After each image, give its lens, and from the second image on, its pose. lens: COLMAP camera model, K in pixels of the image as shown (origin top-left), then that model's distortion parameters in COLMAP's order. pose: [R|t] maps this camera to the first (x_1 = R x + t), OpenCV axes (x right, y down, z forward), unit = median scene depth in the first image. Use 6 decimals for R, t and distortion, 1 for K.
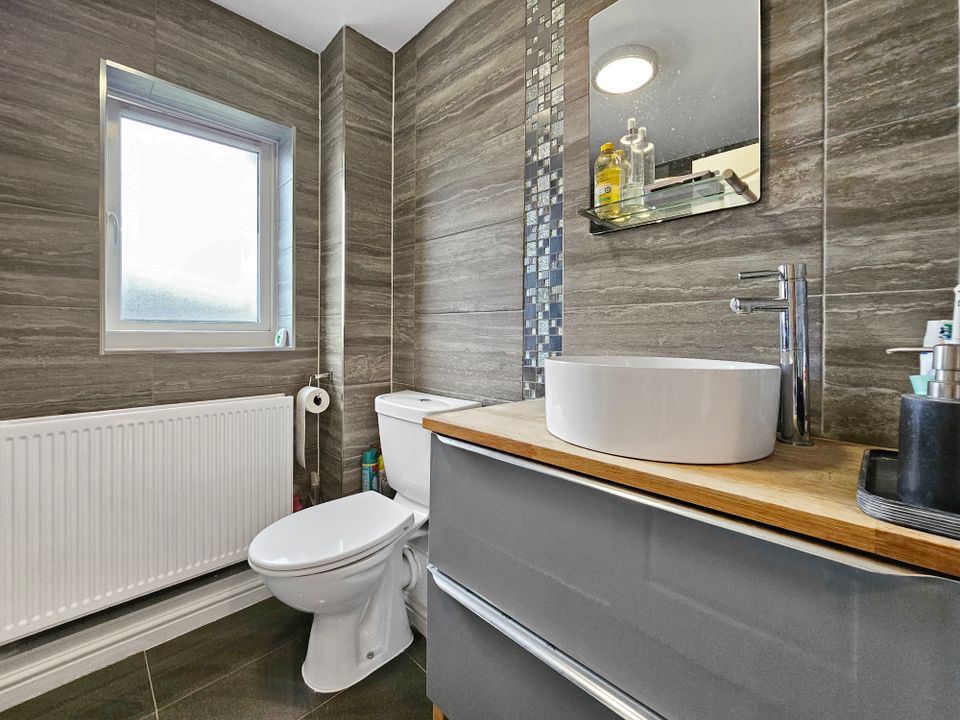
lens RADIAL K [[399.6, 0, 490.7], [0, 399.6, 333.5], [0, 0, 1]] dist [-0.001109, -0.000263]
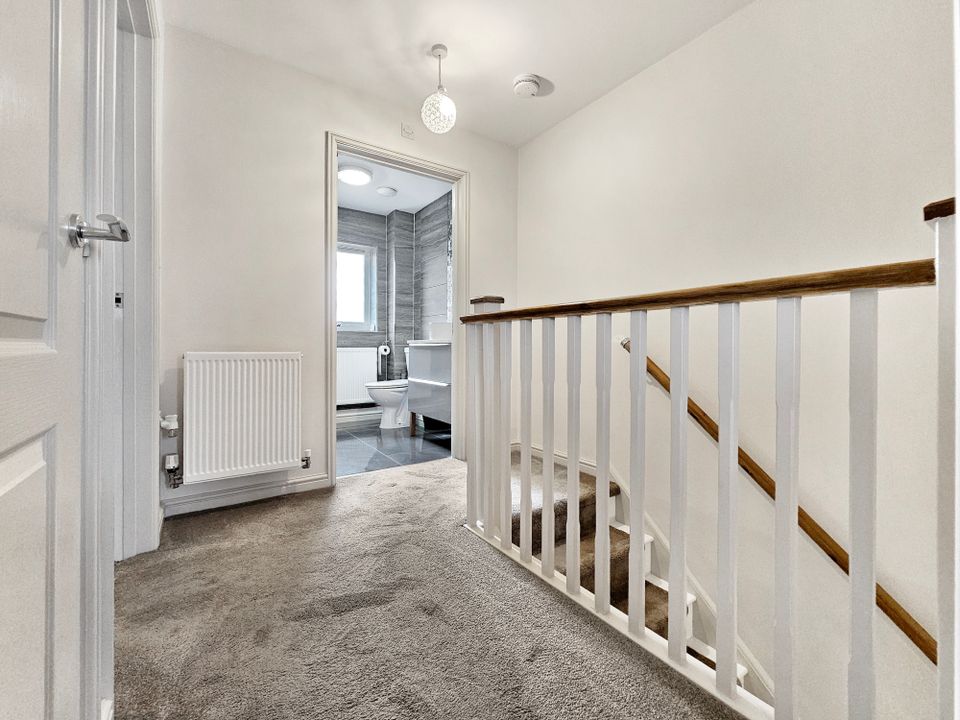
lens RADIAL K [[399.6, 0, 481.7], [0, 399.6, 350.9], [0, 0, 1]] dist [-0.001109, -0.000263]
pose [[0.980002, 0.001323, -0.198982, 0.723631], [-0.000288, 0.999986, 0.005228, 0.157715], [0.198986, -0.005066, 0.979989, -1.479272]]
